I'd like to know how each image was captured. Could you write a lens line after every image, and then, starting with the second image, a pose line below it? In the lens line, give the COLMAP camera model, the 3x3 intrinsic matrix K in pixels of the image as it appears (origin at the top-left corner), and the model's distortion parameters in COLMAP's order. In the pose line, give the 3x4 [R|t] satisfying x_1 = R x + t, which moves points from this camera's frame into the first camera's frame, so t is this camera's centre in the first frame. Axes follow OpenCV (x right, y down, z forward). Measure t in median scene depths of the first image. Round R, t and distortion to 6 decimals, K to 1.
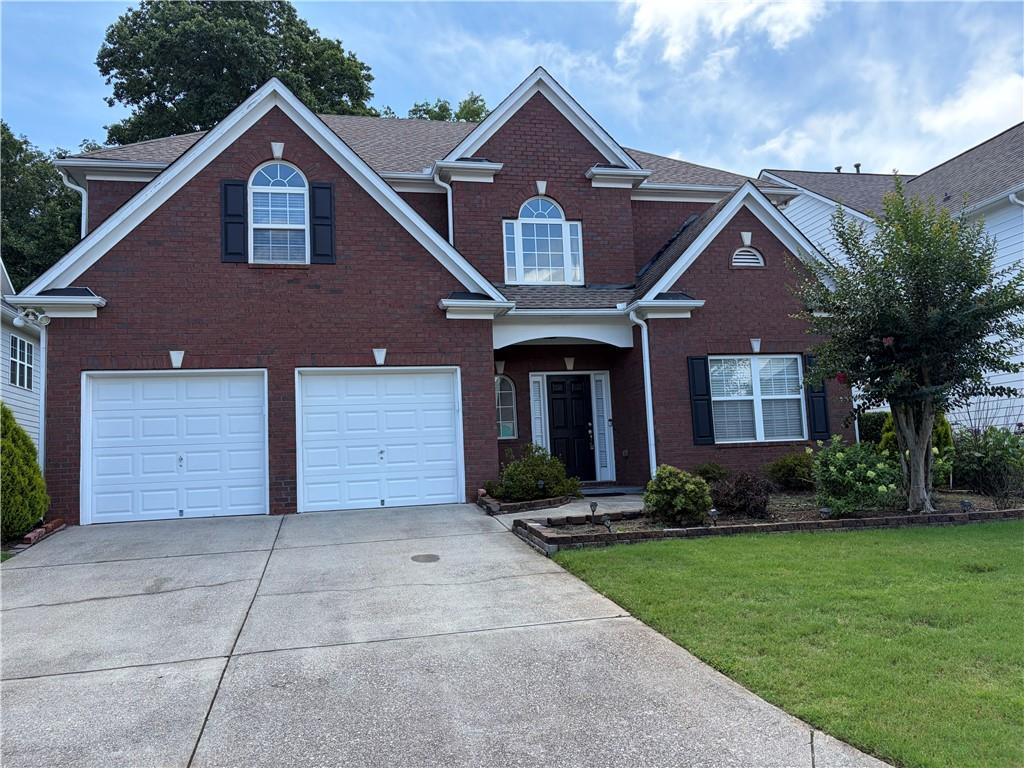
lens RADIAL K [[799.4, 0, 500.7], [0, 799.4, 383.9], [0, 0, 1]] dist [0.071372, -0.065161]
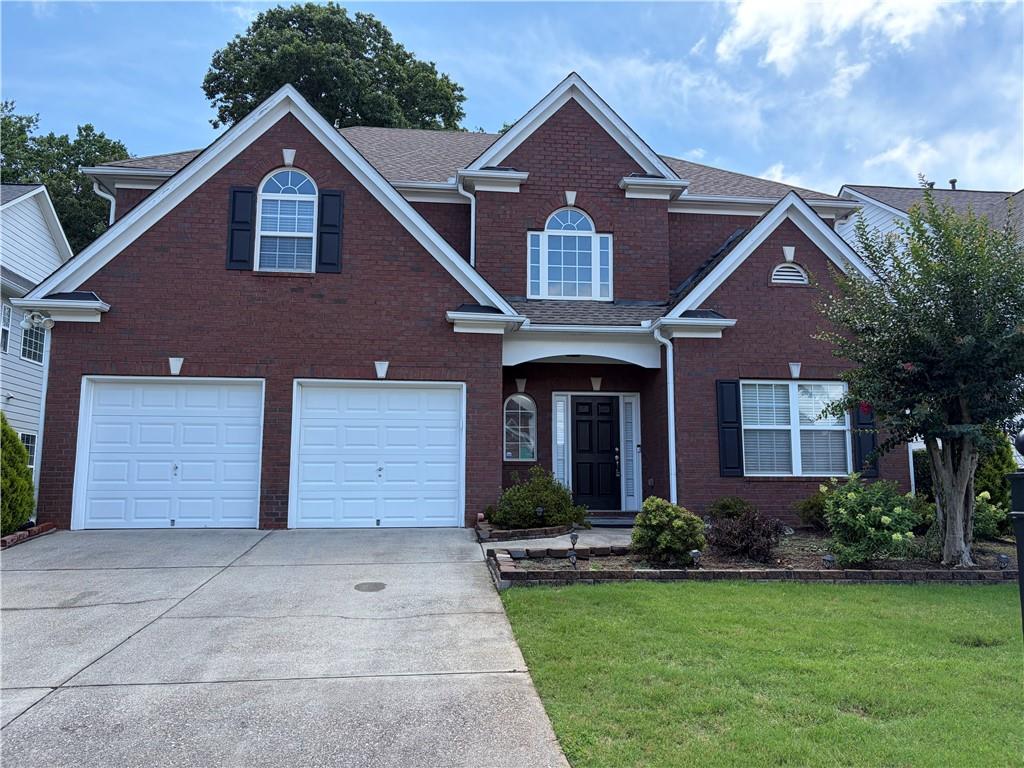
lens RADIAL K [[799.4, 0, 500.7], [0, 799.4, 383.9], [0, 0, 1]] dist [0.071372, -0.065161]
pose [[0.992784, 0.031276, -0.115770, 0.100664], [-0.034079, 0.999170, -0.022309, -0.000332], [0.114976, 0.026094, 0.993026, 0.059747]]
